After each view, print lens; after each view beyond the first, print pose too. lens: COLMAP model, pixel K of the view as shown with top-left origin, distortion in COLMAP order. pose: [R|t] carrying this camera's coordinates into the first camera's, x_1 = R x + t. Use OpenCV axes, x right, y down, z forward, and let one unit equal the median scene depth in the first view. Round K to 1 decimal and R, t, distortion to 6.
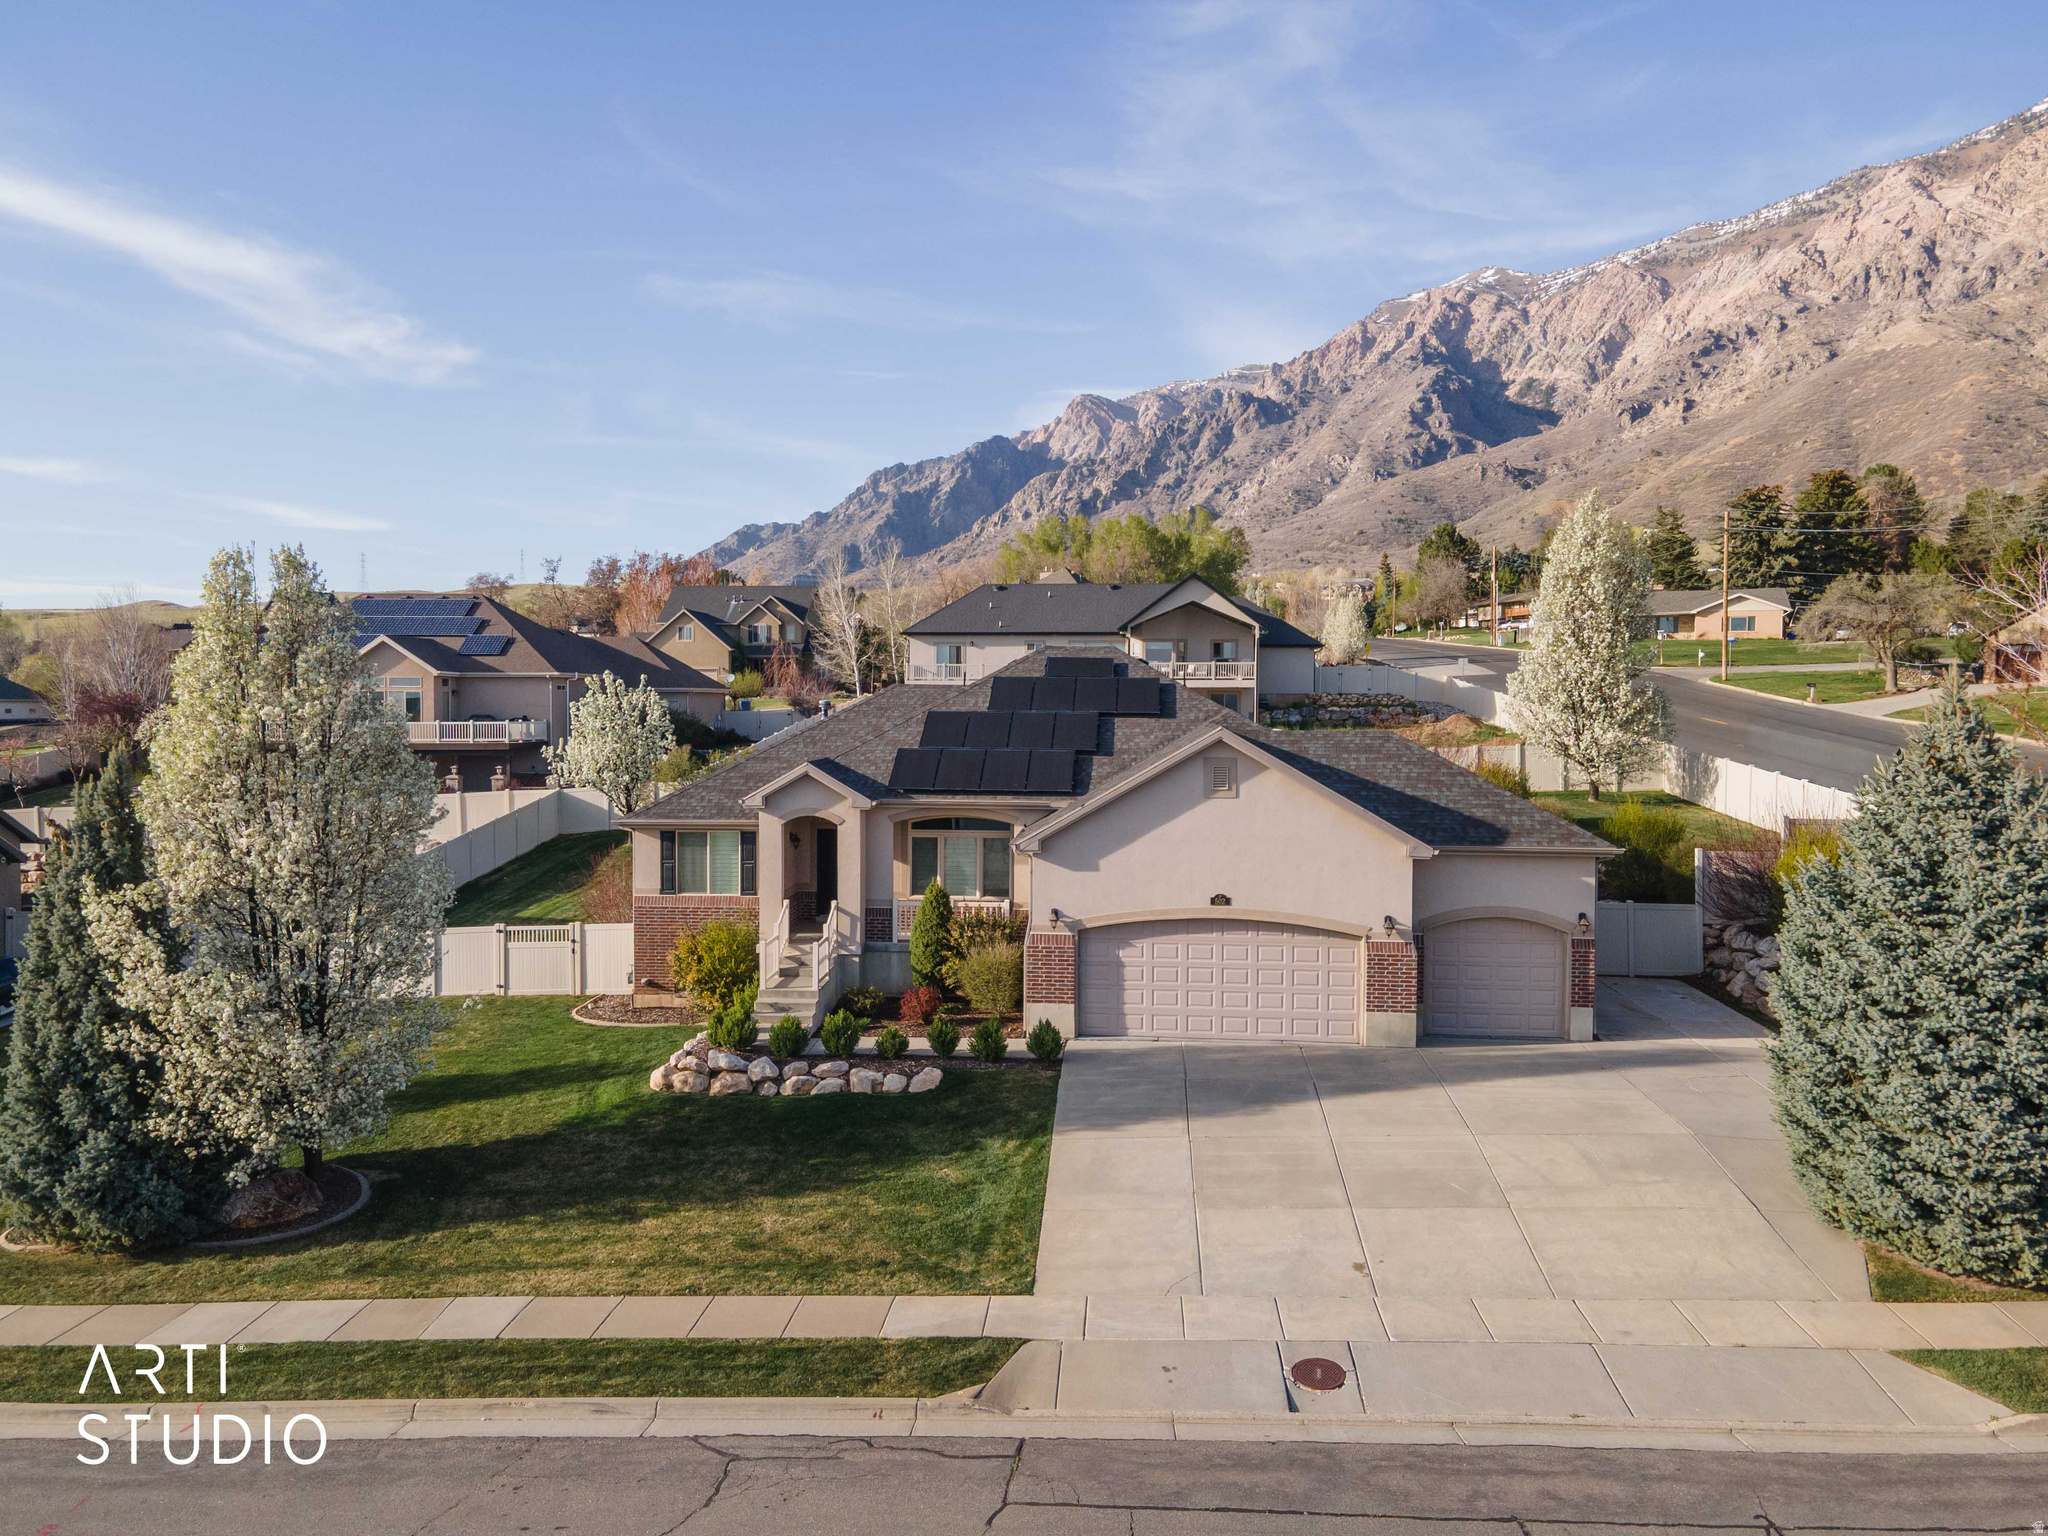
lens RADIAL K [[1494.3, 0, 1003.1], [0, 1494.3, 758.9], [0, 0, 1]] dist [0.024466, 0.033785]
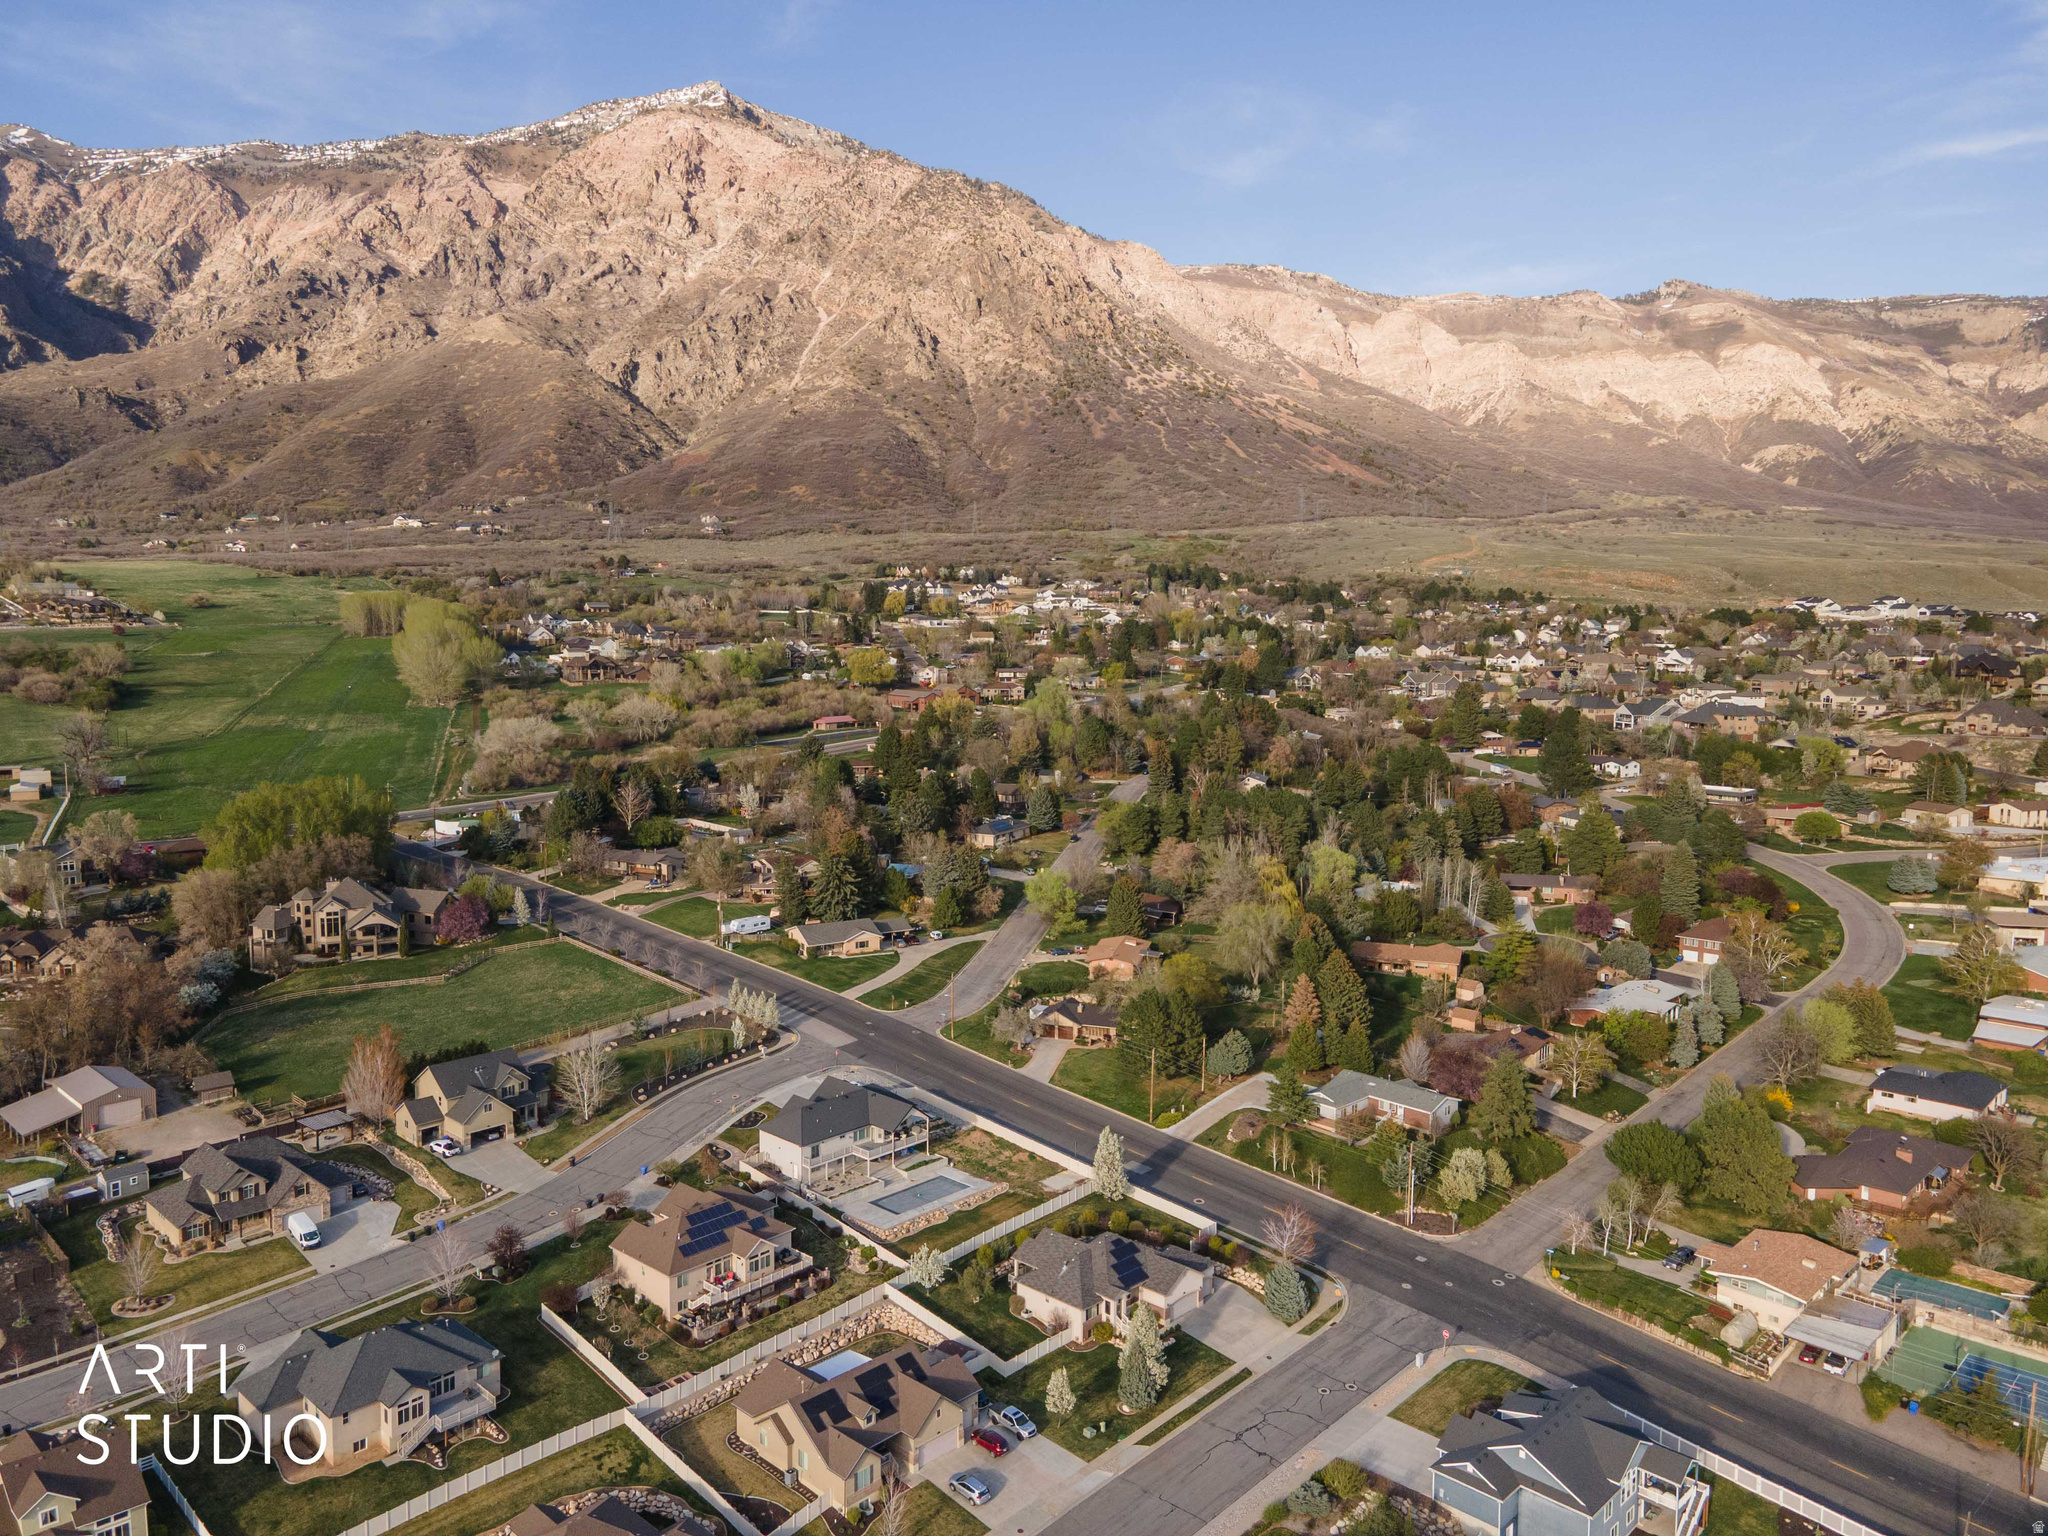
lens RADIAL K [[1487.8, 0, 1008.9], [0, 1487.8, 762.6], [0, 0, 1]] dist [0.036563, 0.031694]
pose [[0.629213, -0.083071, 0.772781, -0.057692], [0.028508, 0.996069, 0.083862, -0.030841], [-0.776710, -0.030737, 0.629108, -0.026531]]
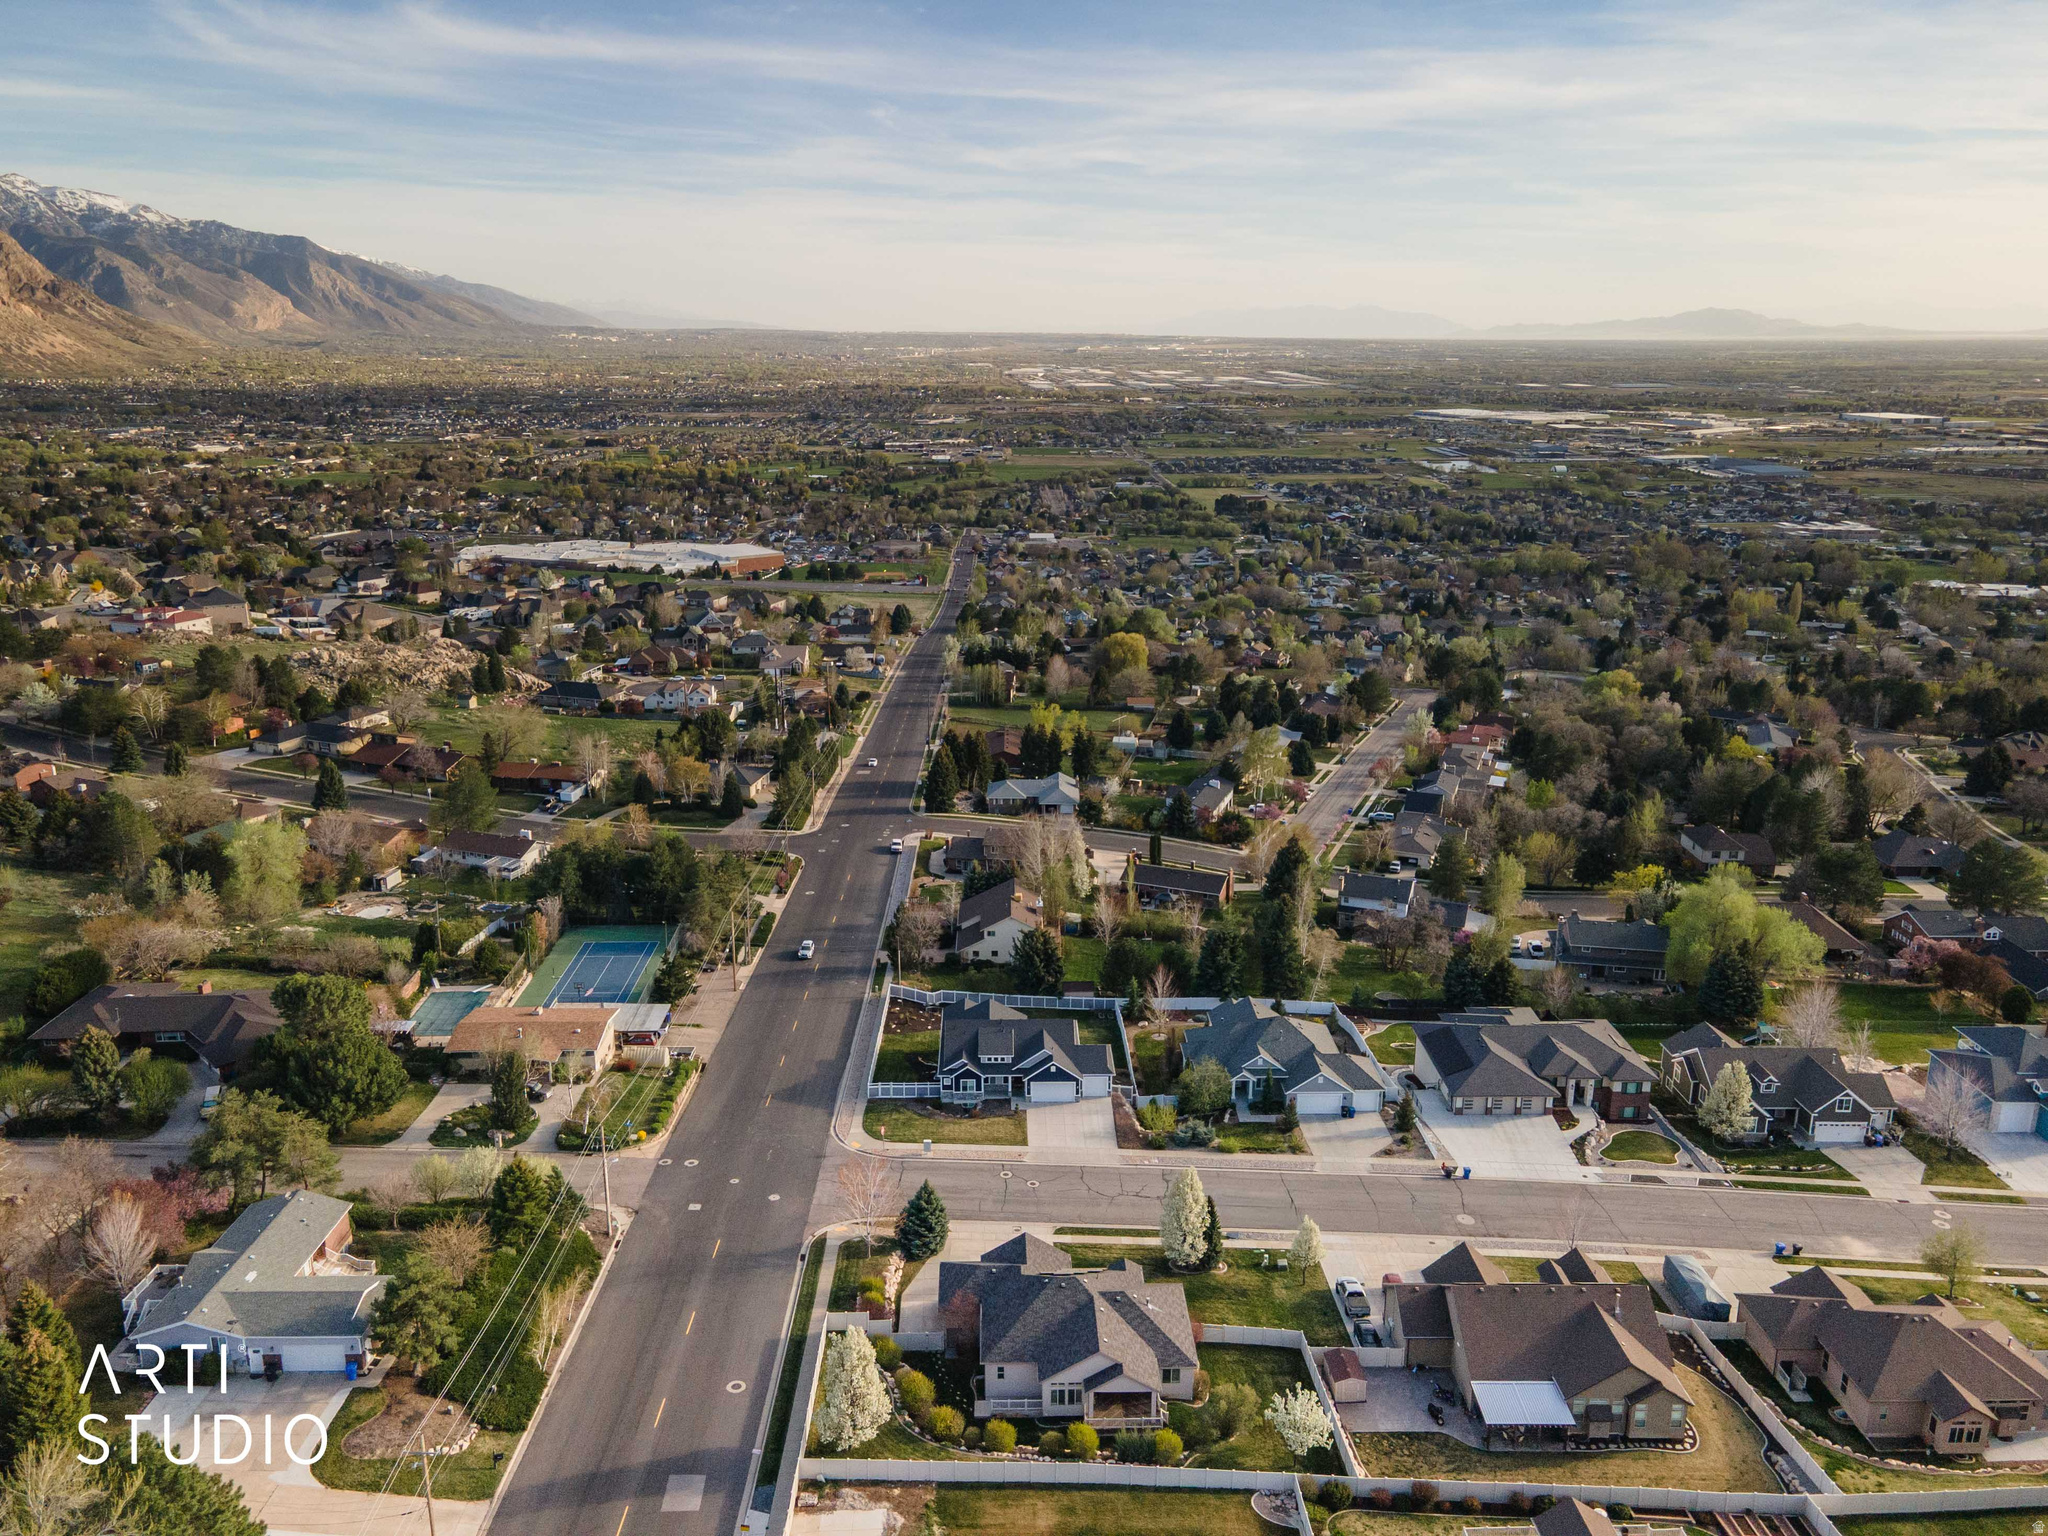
lens RADIAL K [[1526.2, 0, 1008.8], [0, 1526.2, 759.9], [0, 0, 1]] dist [0.018511, 0.035844]
pose [[-0.994481, 0.026148, -0.101606, 0.007562], [-0.006902, 0.950040, 0.312052, -0.034270], [0.104689, 0.311032, -0.944616, 0.059259]]
